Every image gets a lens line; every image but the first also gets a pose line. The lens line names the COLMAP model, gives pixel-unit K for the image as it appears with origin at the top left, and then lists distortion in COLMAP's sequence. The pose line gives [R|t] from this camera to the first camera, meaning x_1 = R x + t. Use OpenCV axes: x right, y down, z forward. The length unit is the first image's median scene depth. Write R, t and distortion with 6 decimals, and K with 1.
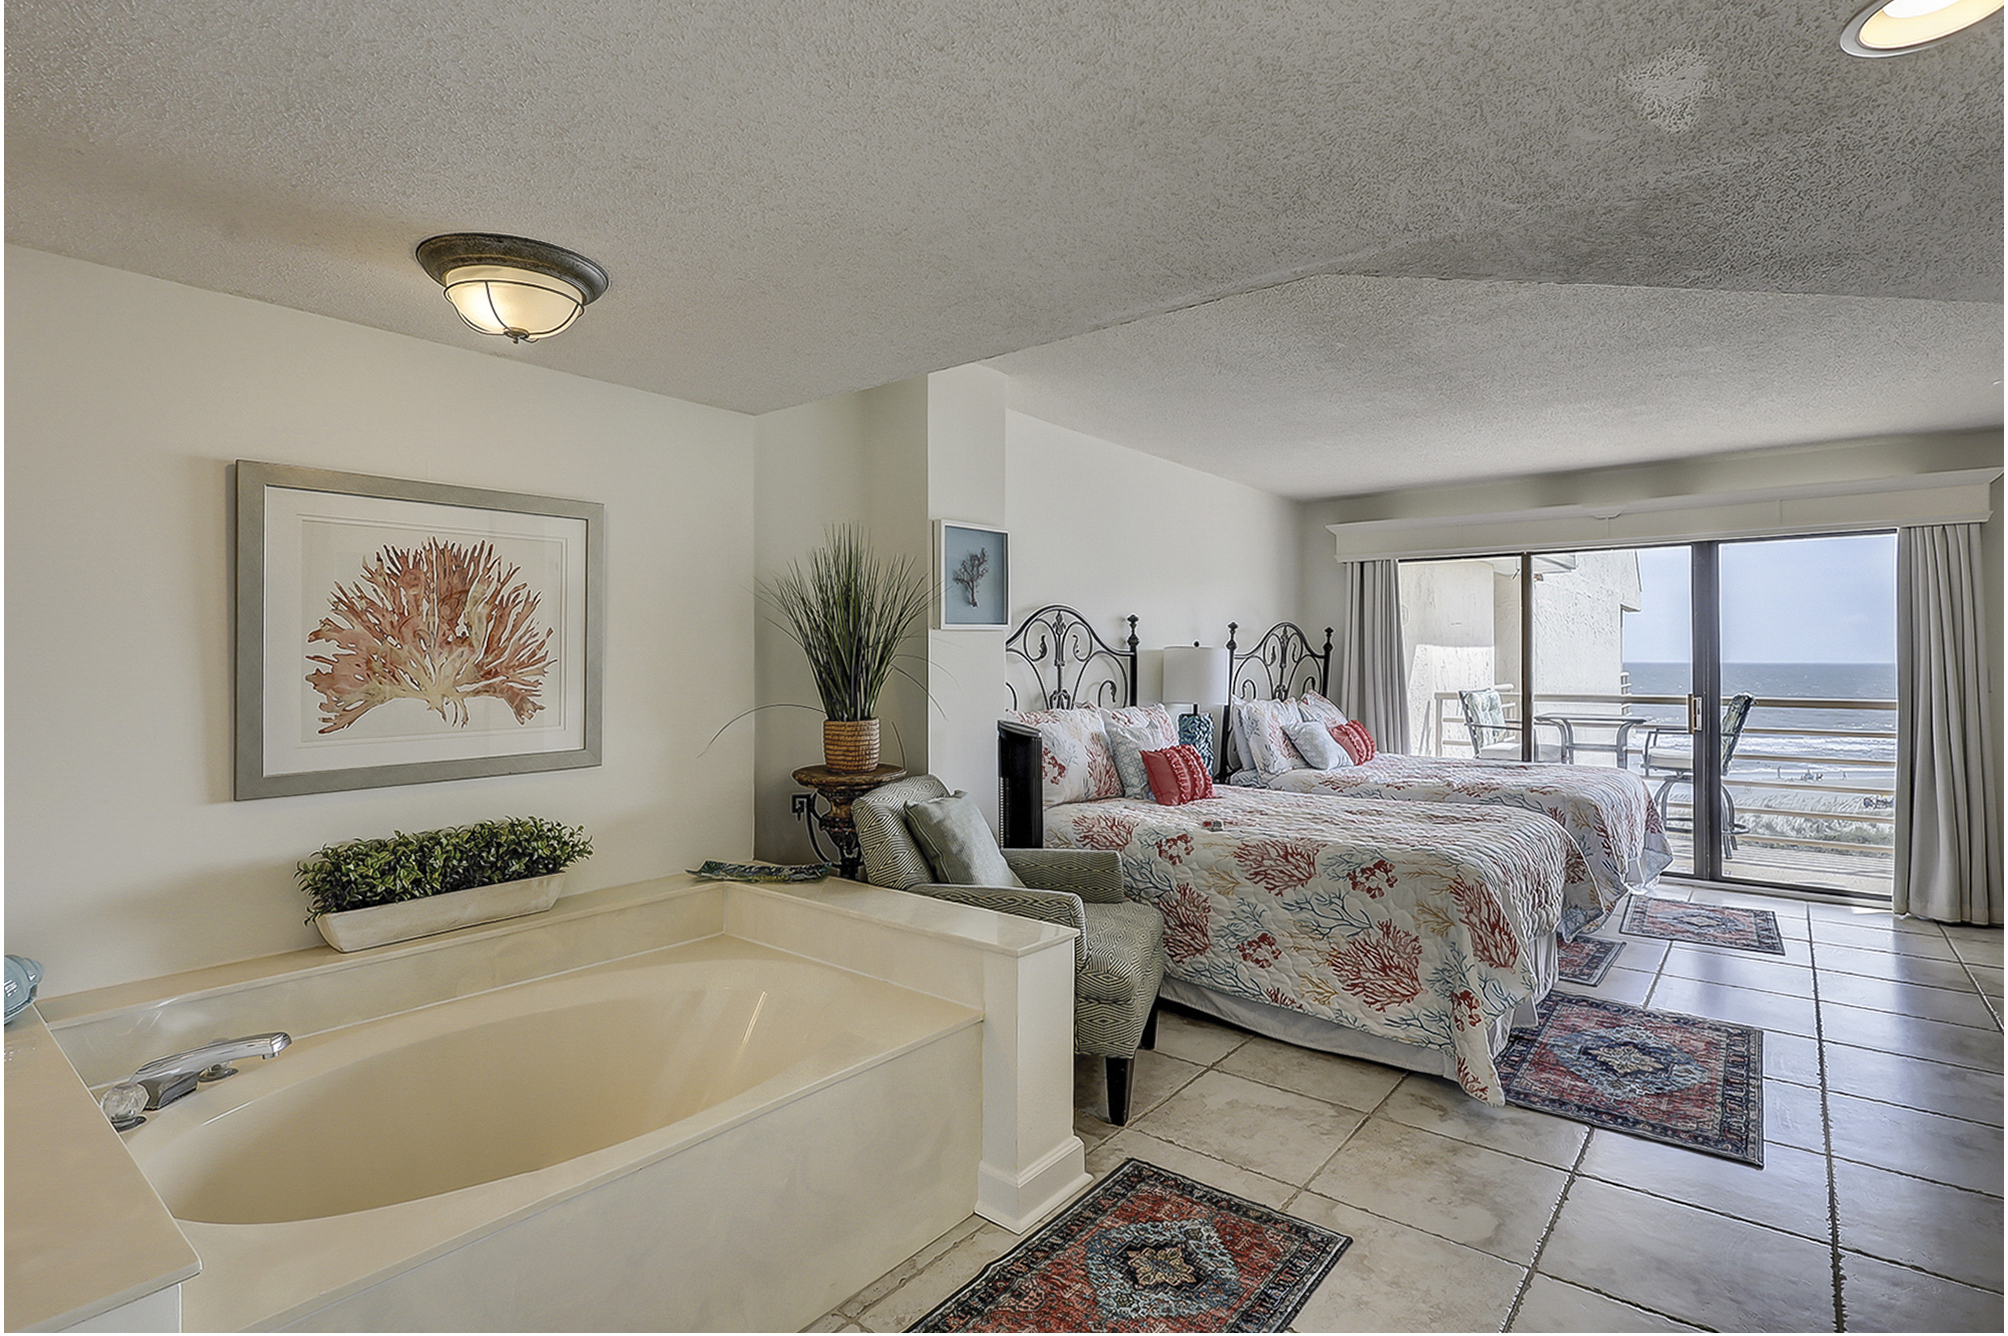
lens RADIAL K [[961.1, 0, 1014.5], [0, 961.1, 658.4], [0, 0, 1]] dist [-0.002928, -0.000097]
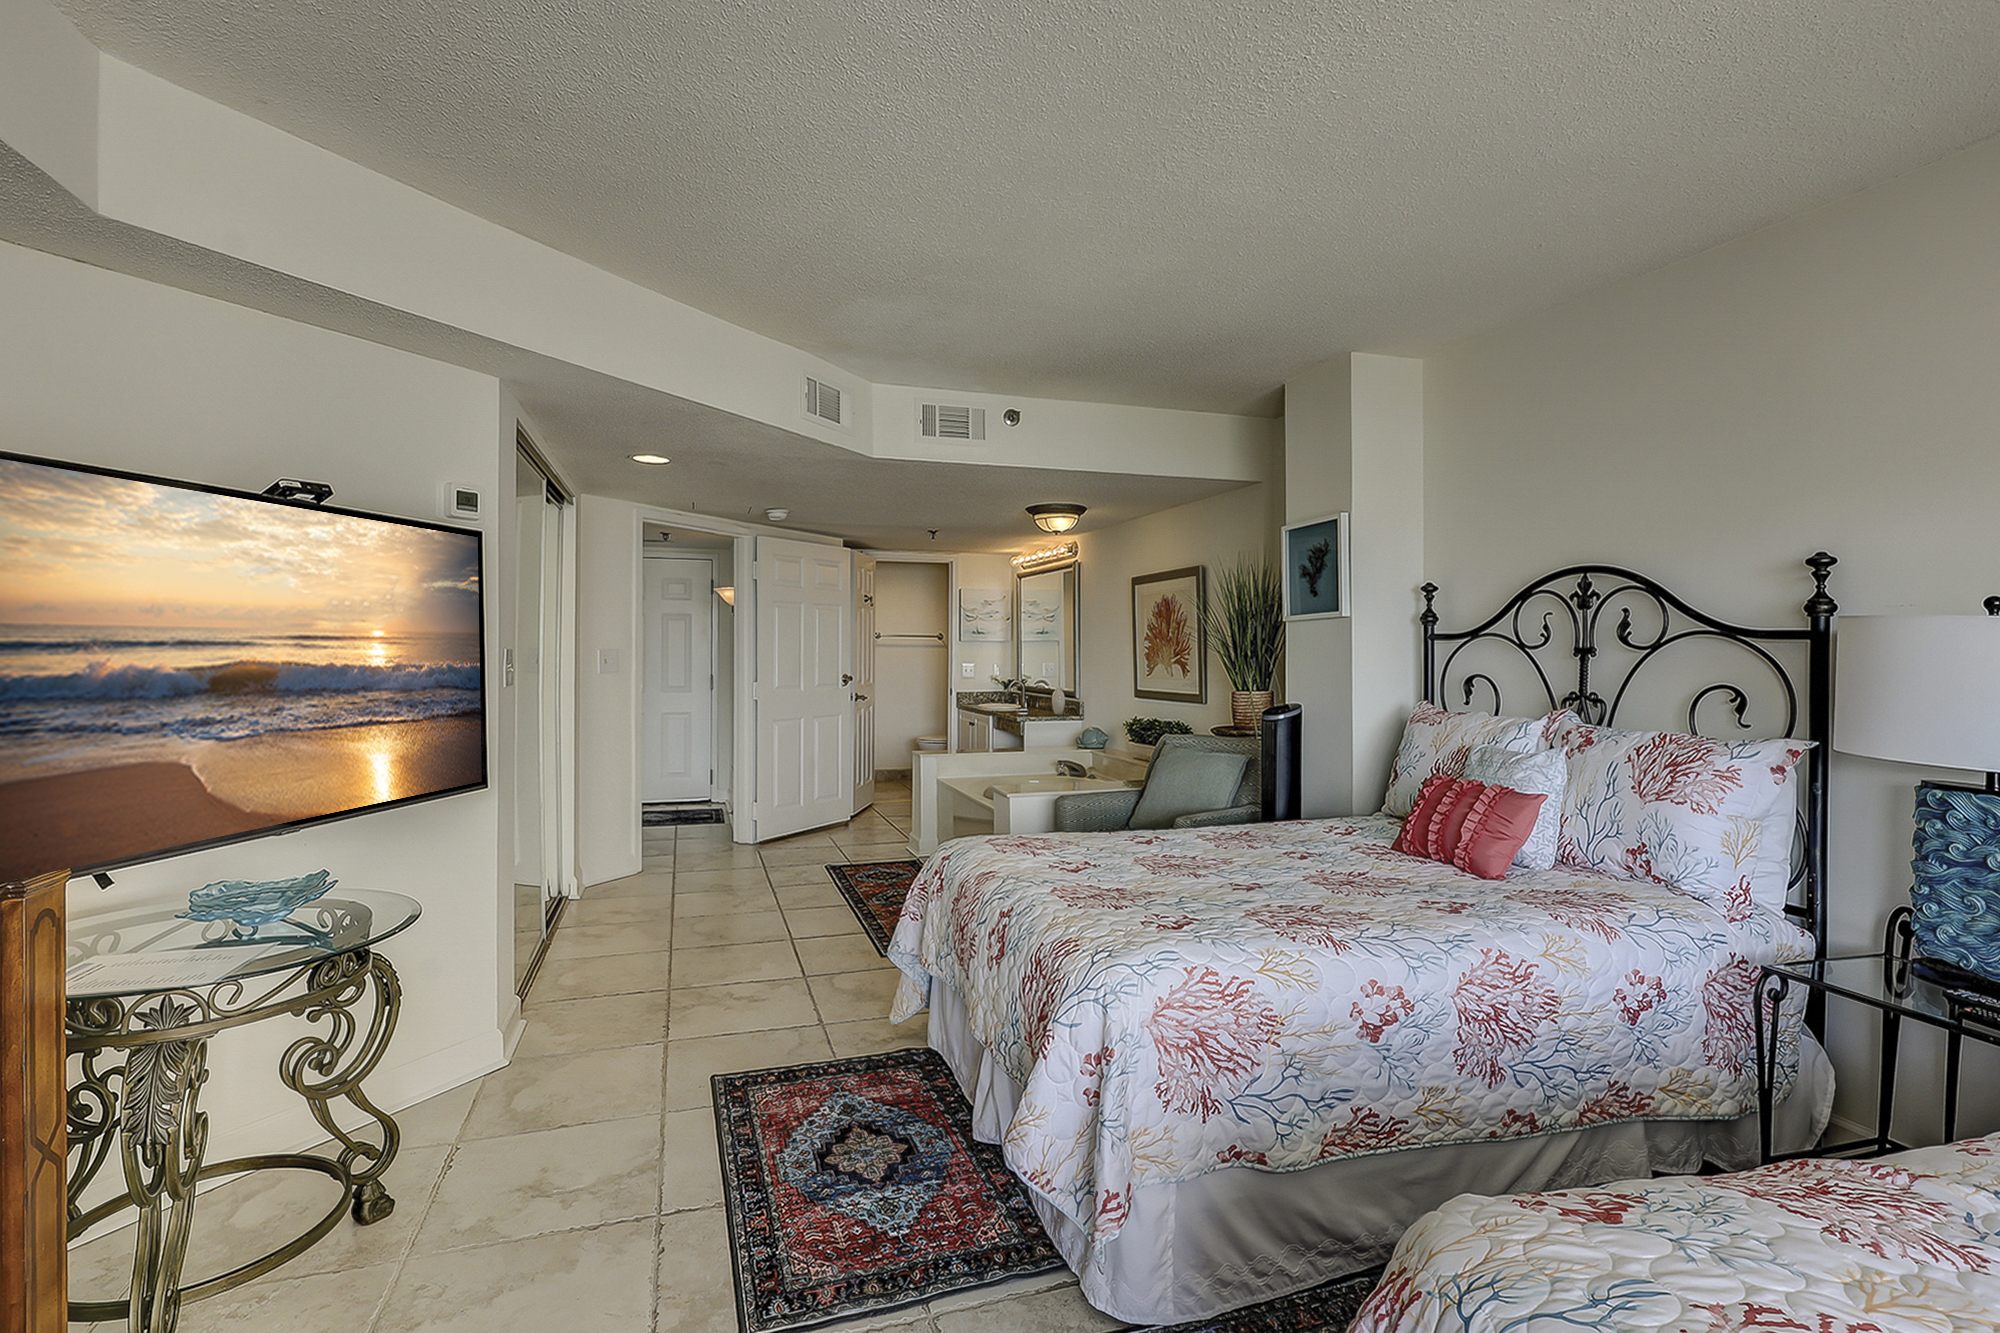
lens RADIAL K [[968.5, 0, 995.7], [0, 968.5, 645.0], [0, 0, 1]] dist [-0.005513, 0.000285]
pose [[-0.546771, -0.006304, -0.837259, 0.909879], [-0.004462, 0.999979, -0.004615, 0.005197], [0.837271, 0.001213, -0.546787, 1.113068]]
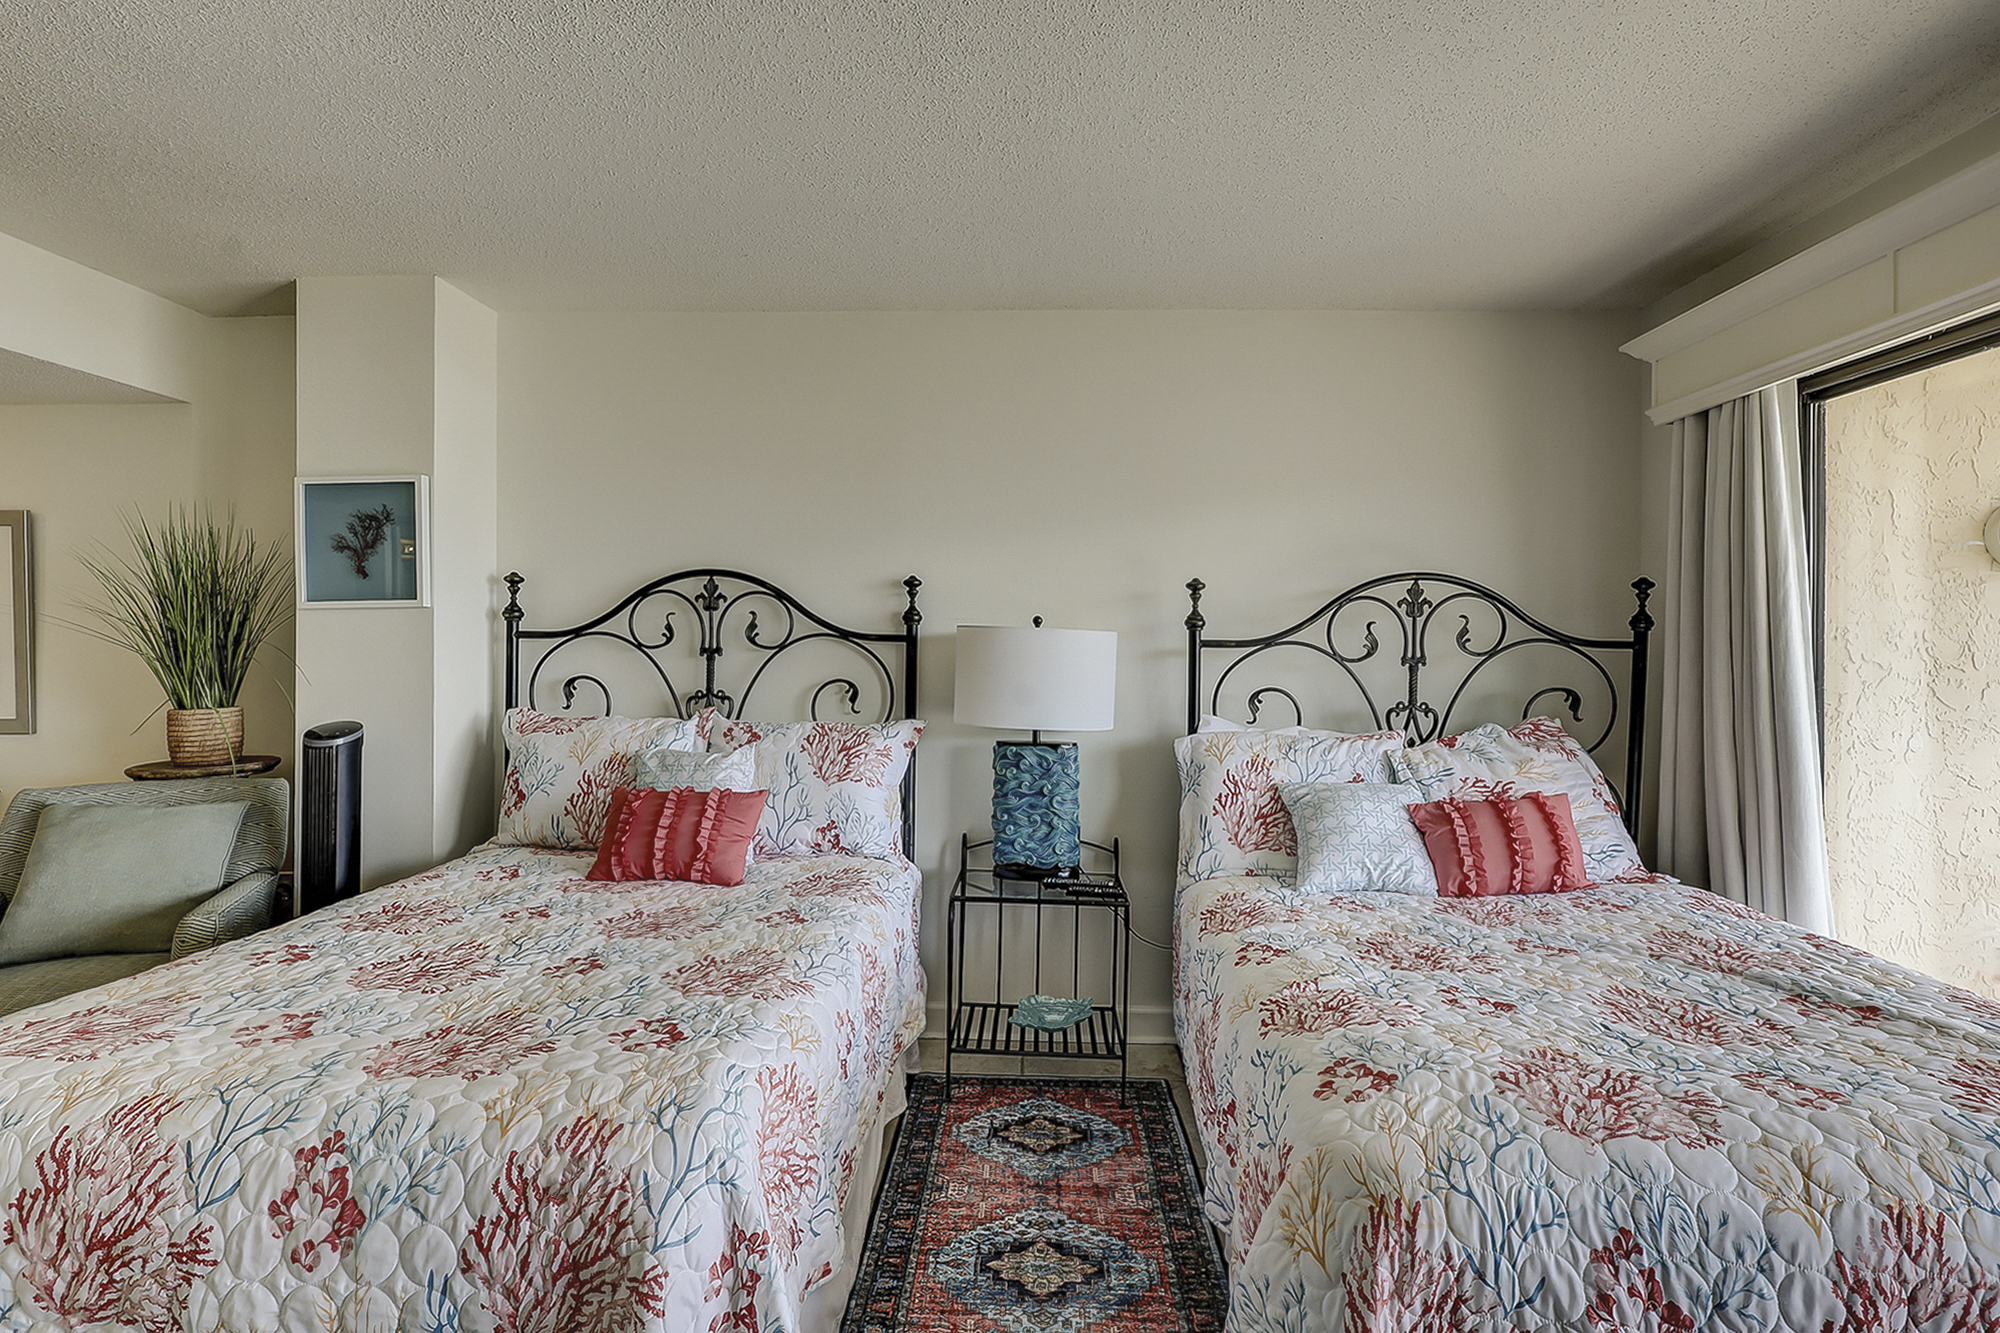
lens RADIAL K [[968.5, 0, 995.7], [0, 968.5, 645.0], [0, 0, 1]] dist [-0.005513, 0.000285]
pose [[0.607274, -0.006621, -0.794465, 0.797084], [-0.003187, 0.999937, -0.010770, 0.007418], [0.794486, 0.009072, 0.607214, 0.799951]]
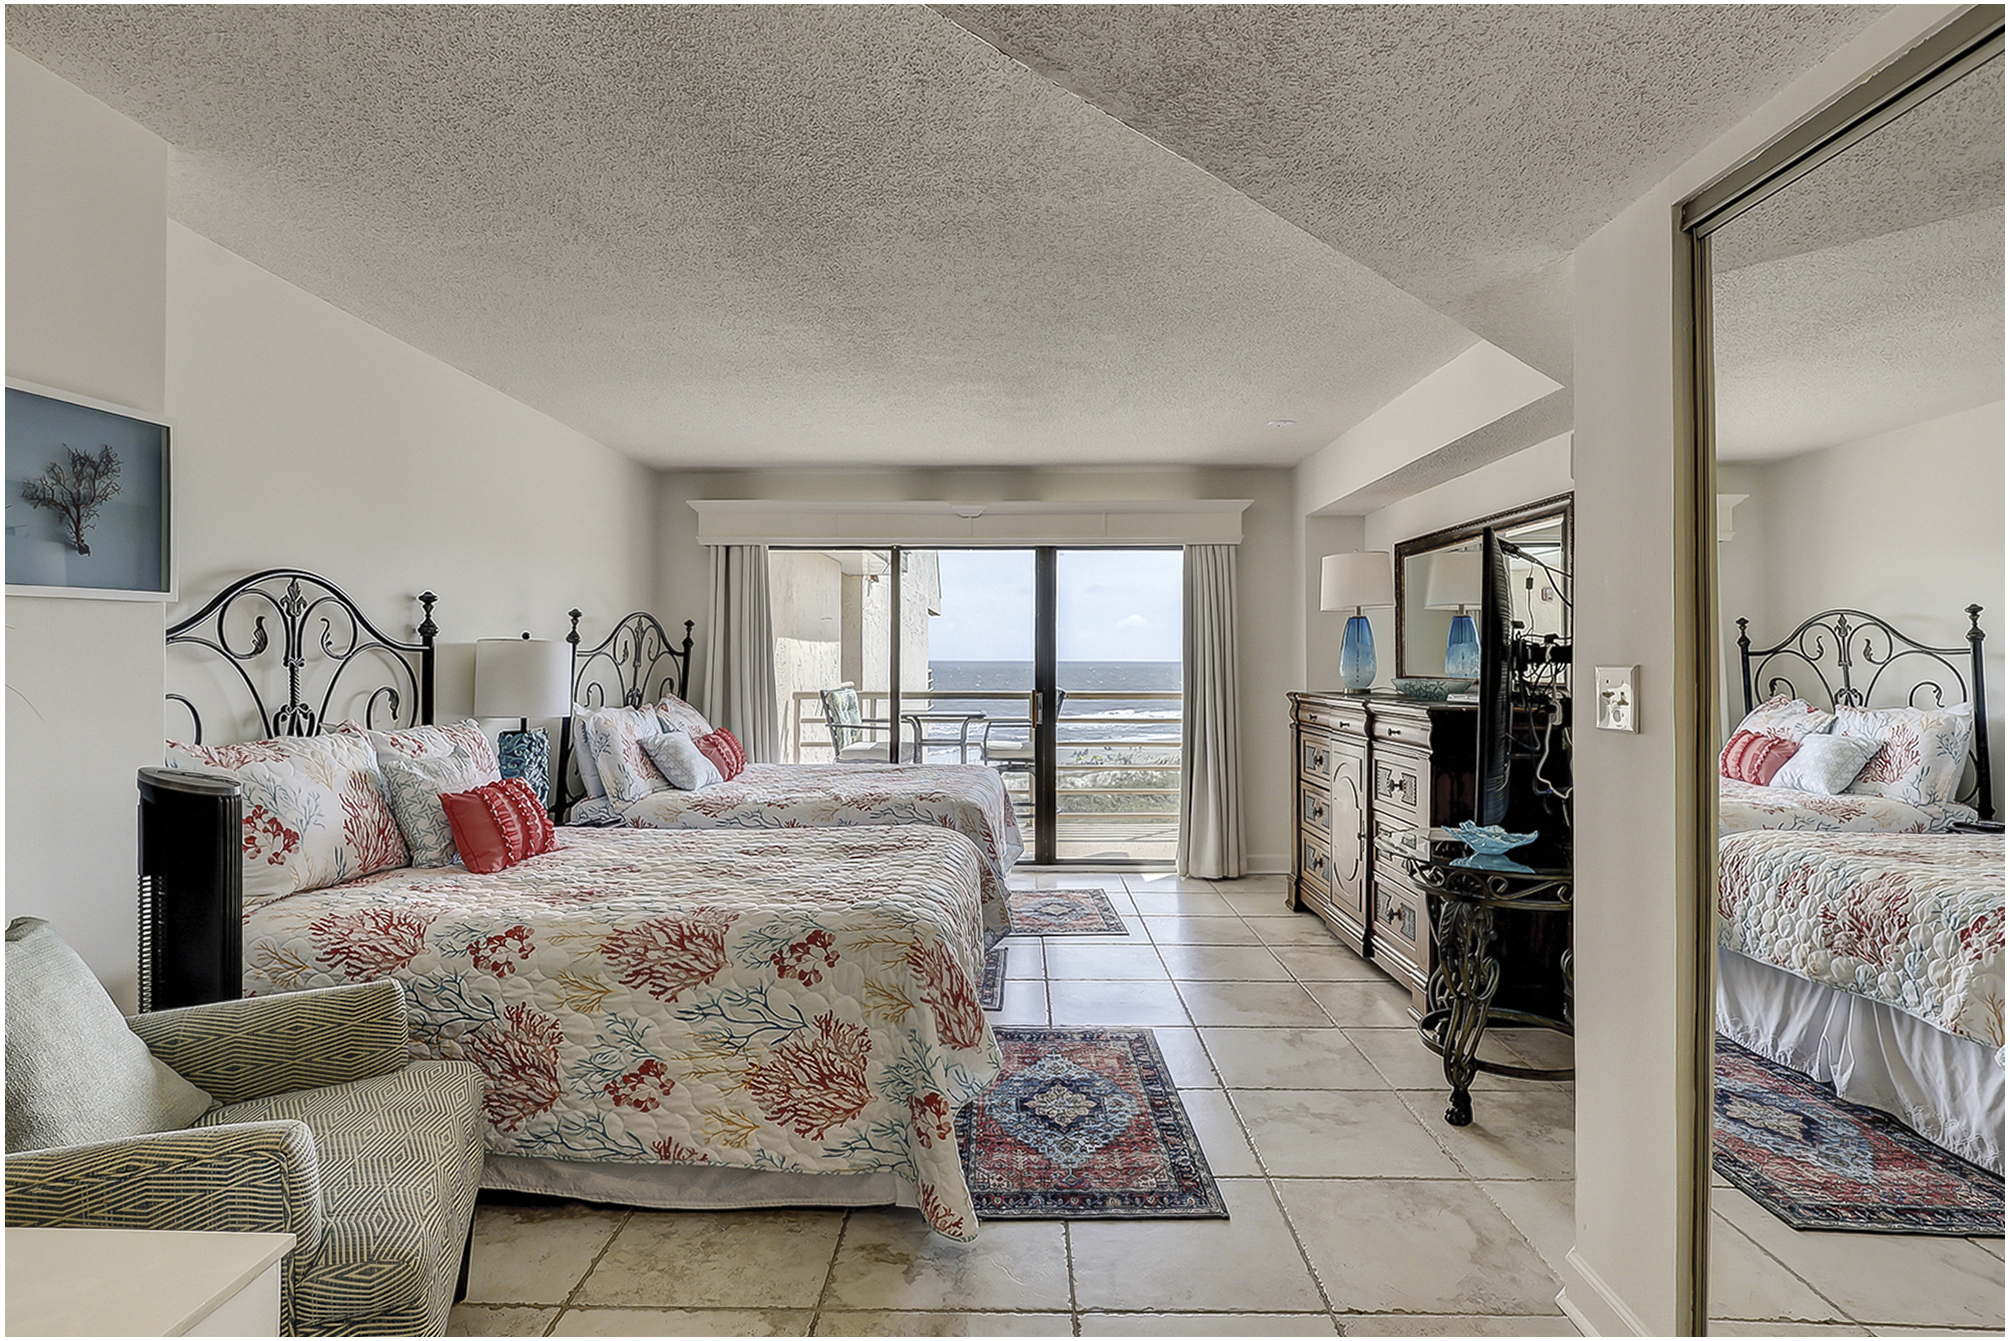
lens RADIAL K [[973.3, 0, 1000.6], [0, 973.3, 648.9], [0, 0, 1]] dist [-0.005513, 0.000285]
pose [[0.791792, 0.006520, 0.610756, 0.027396], [-0.001675, 0.999962, -0.008503, 0.001057], [-0.610788, 0.005710, 0.791773, 0.231030]]
